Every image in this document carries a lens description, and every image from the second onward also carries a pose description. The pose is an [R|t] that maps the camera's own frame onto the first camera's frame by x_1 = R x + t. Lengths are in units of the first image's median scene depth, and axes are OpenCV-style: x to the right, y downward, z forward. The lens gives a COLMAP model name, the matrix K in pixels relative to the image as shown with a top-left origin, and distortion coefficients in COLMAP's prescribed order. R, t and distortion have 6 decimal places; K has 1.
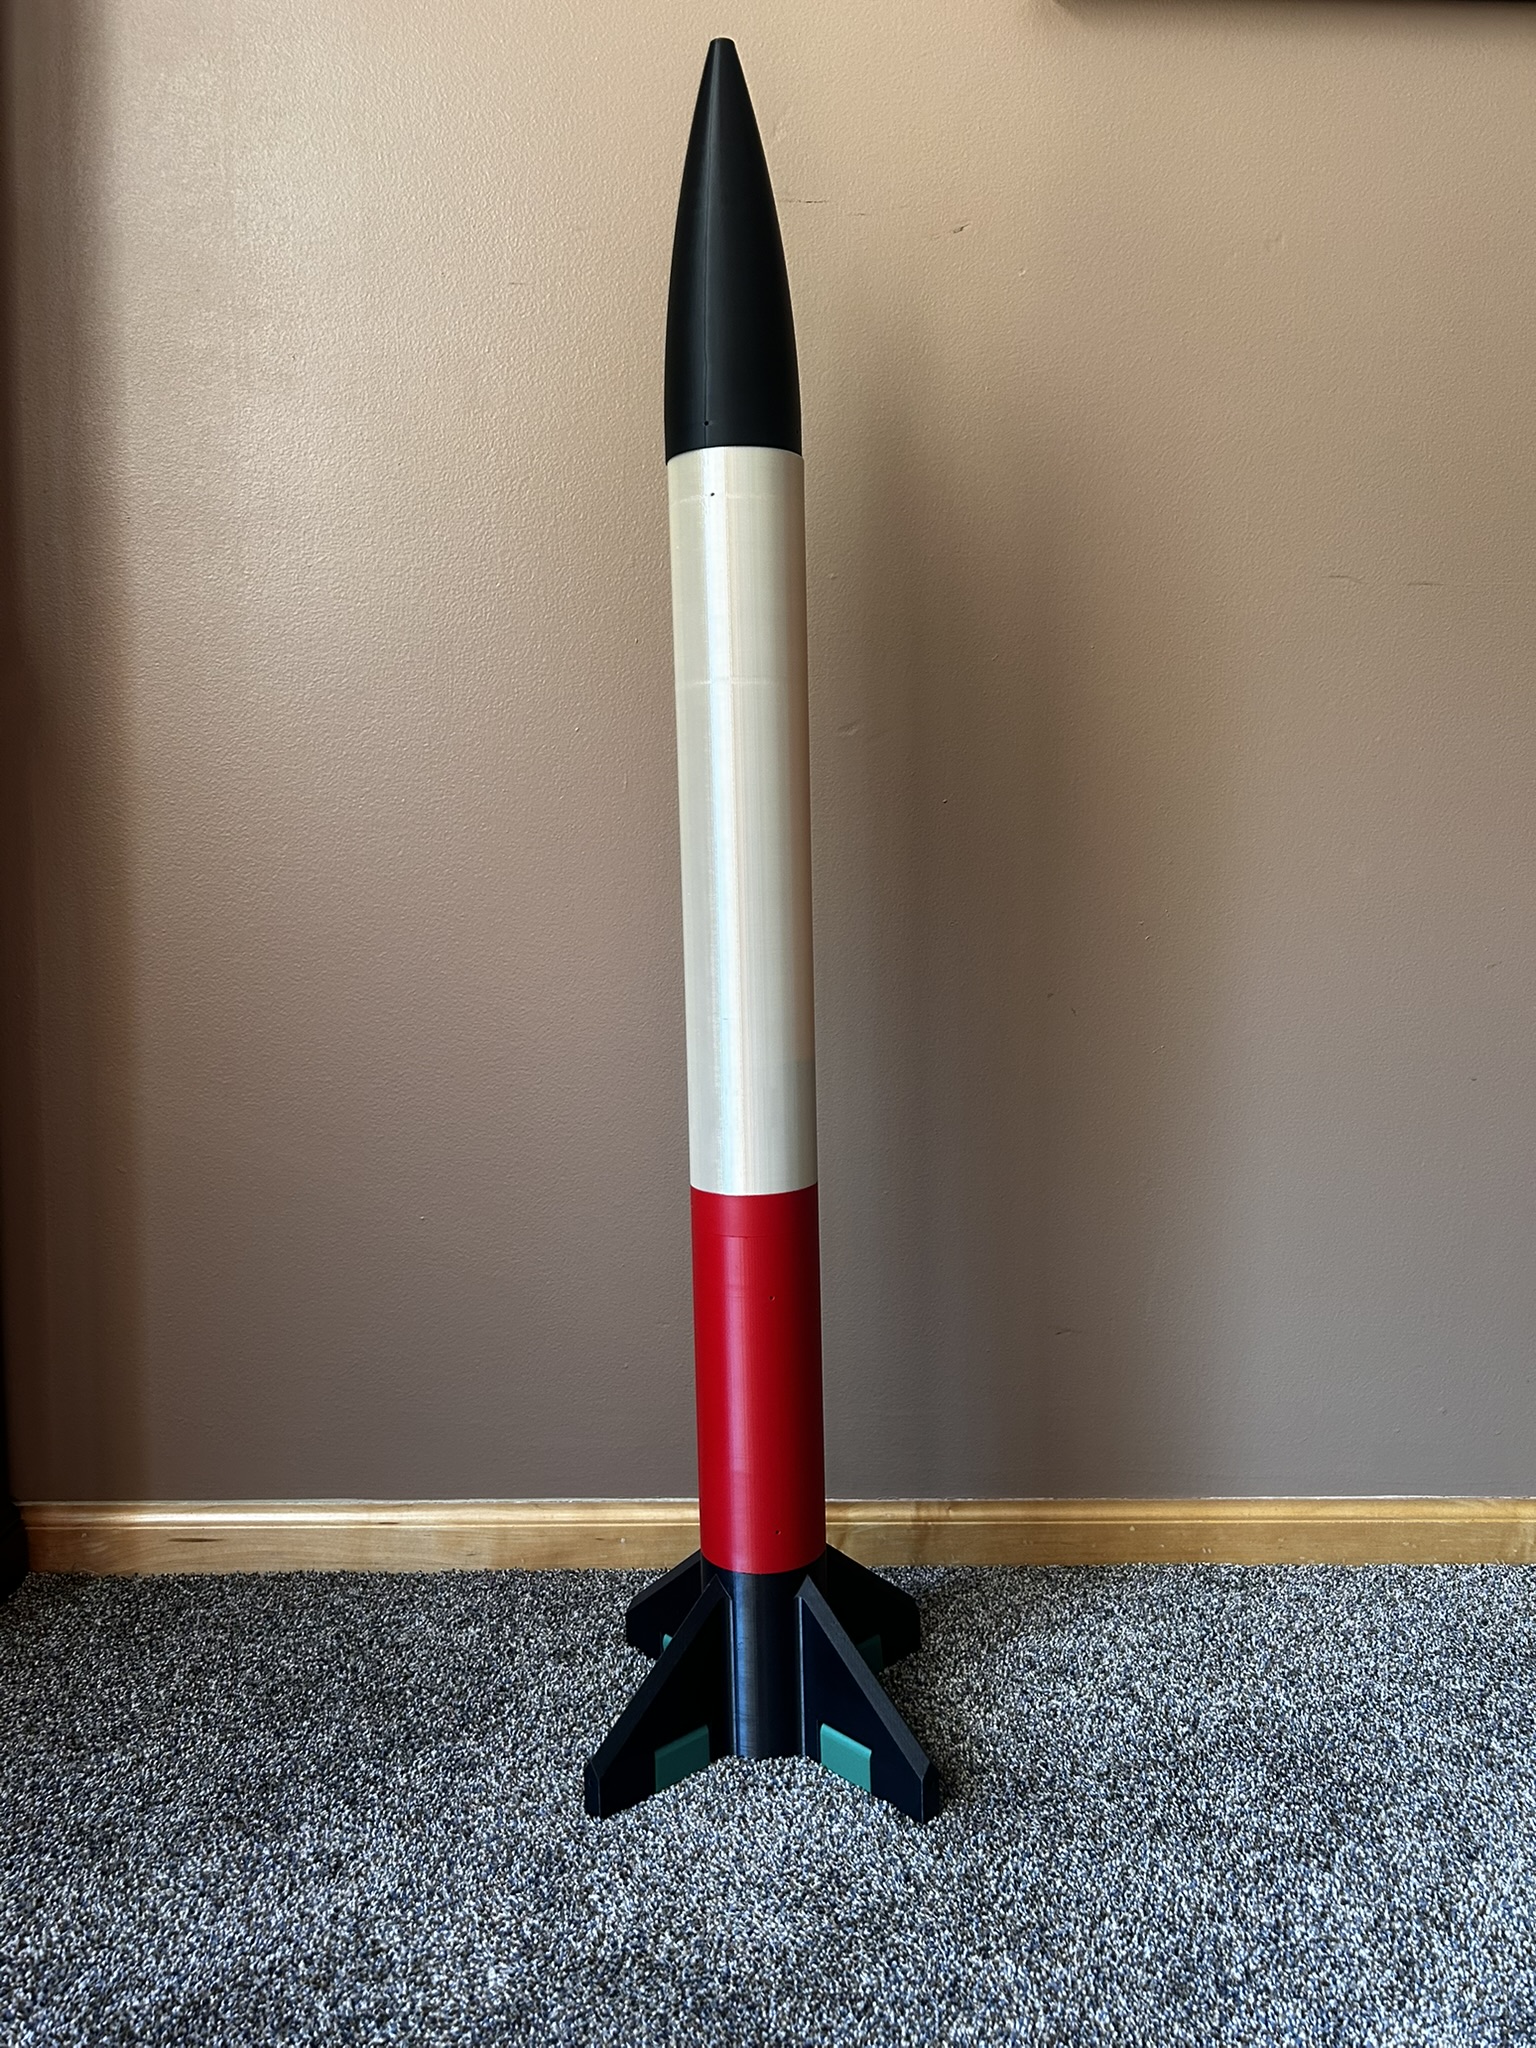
lens RADIAL K [[1527.2, 0, 767.1], [0, 1527.2, 1018.3], [0, 0, 1]] dist [0.012402, -0.009568]
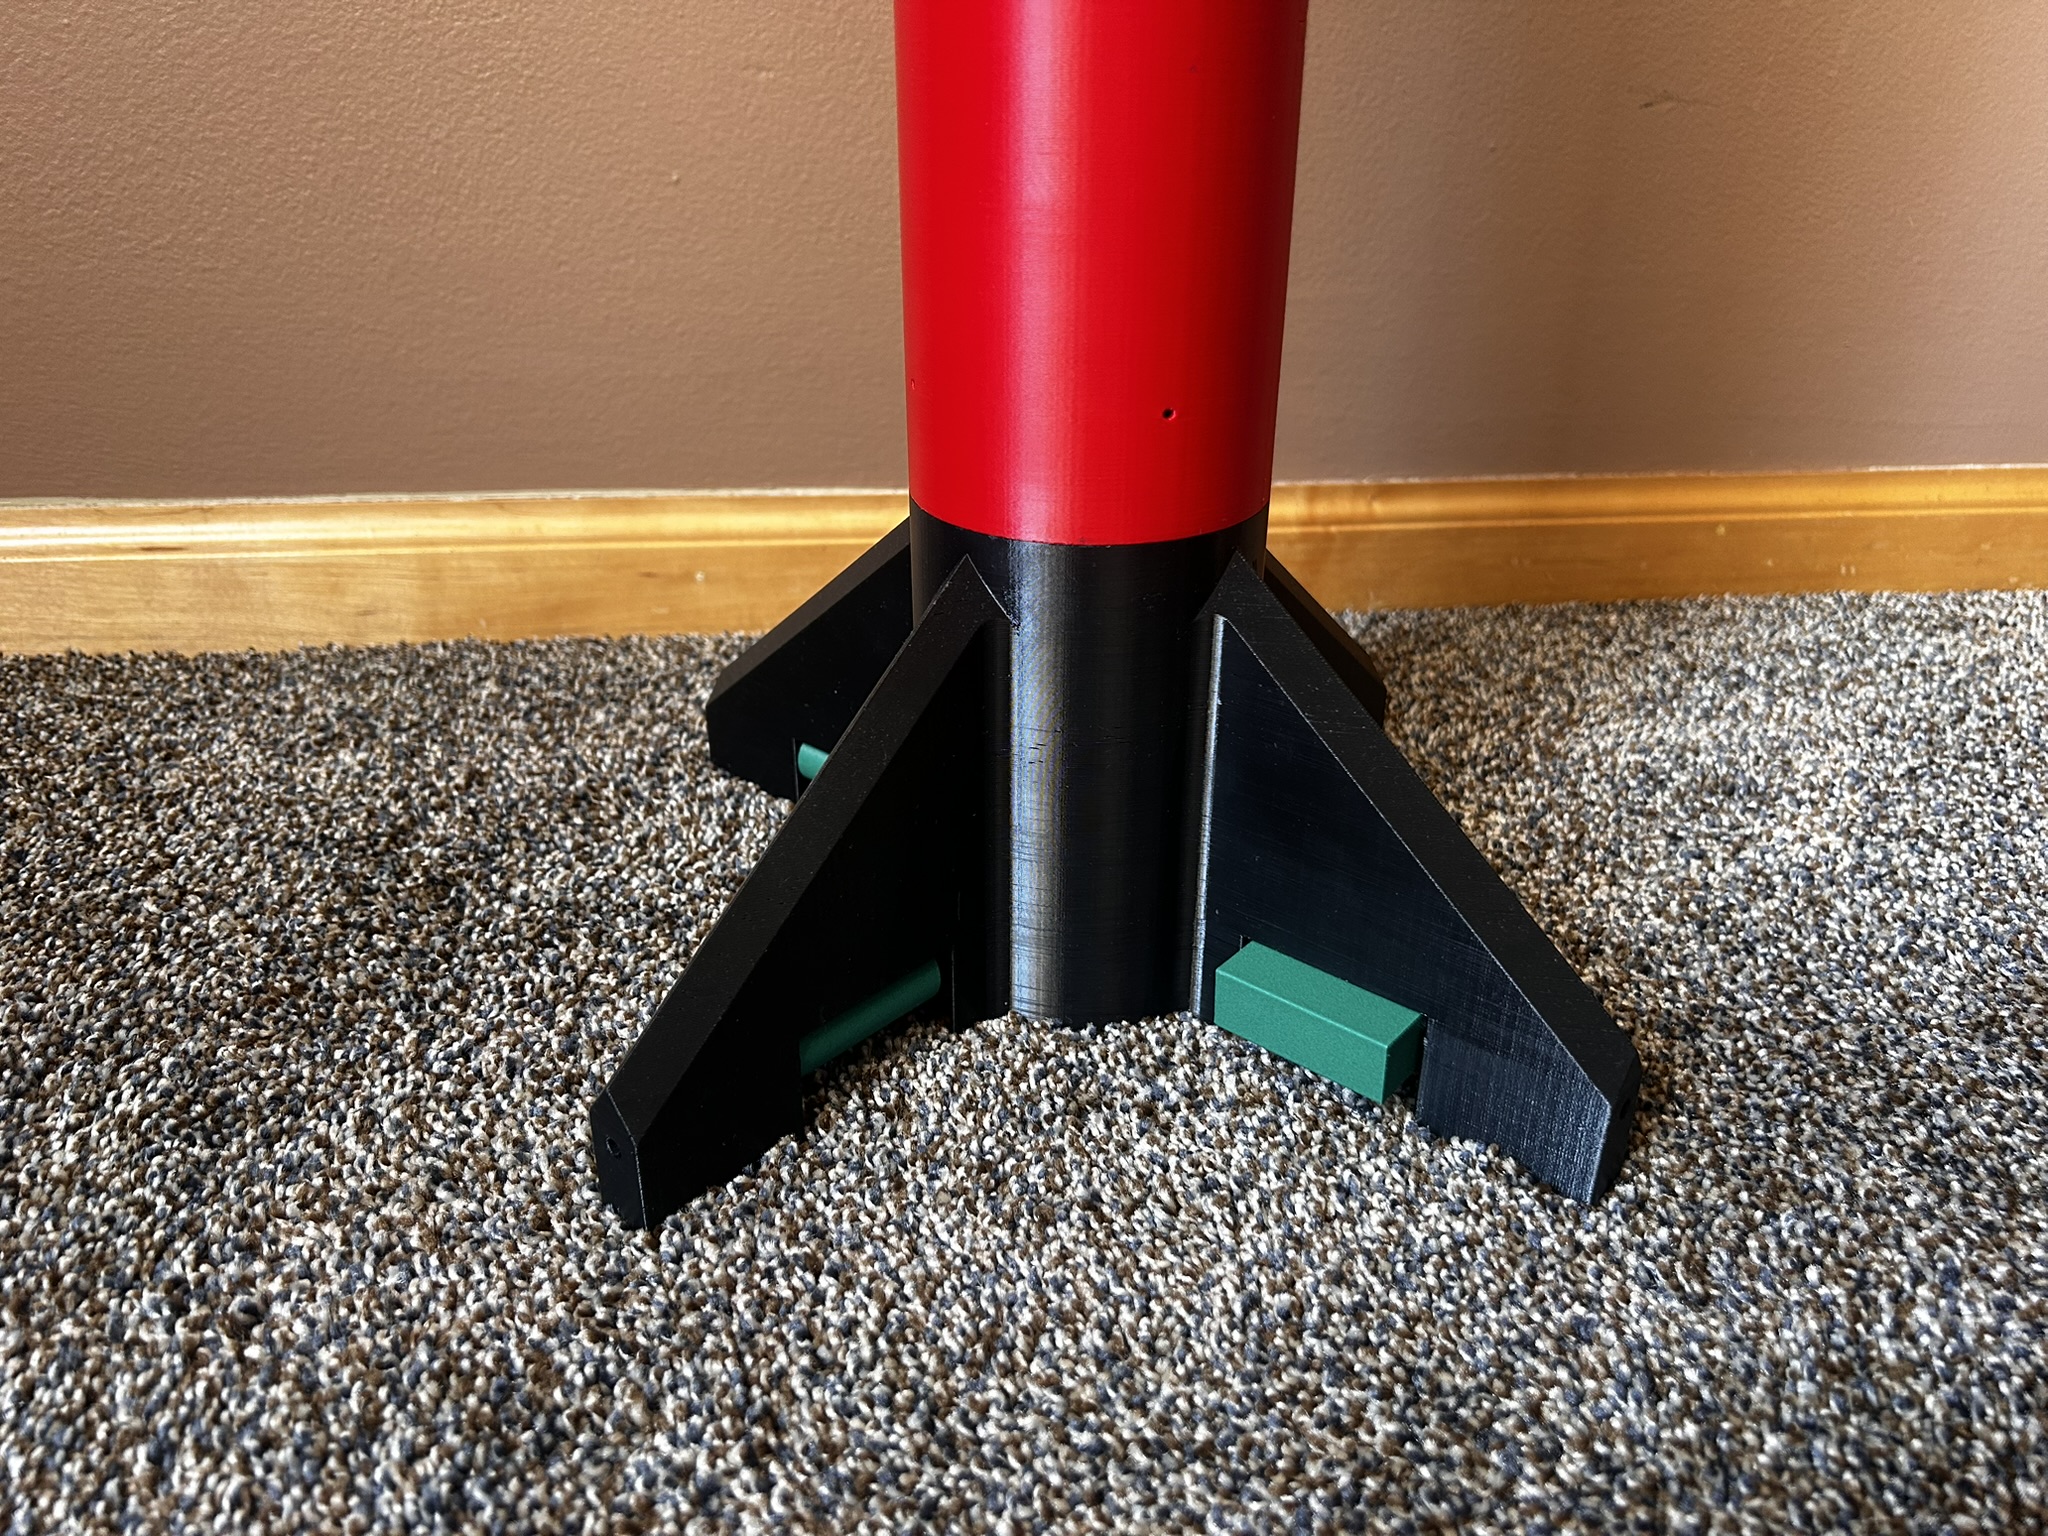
lens RADIAL K [[1527.2, 0, 1026.0], [0, 1527.2, 769.6], [0, 0, 1]] dist [0.012402, -0.009568]
pose [[0.993444, -0.037846, 0.107869, -0.062496], [-0.003750, 0.932309, 0.361644, 0.297608], [-0.114254, -0.359678, 0.926055, 0.699000]]
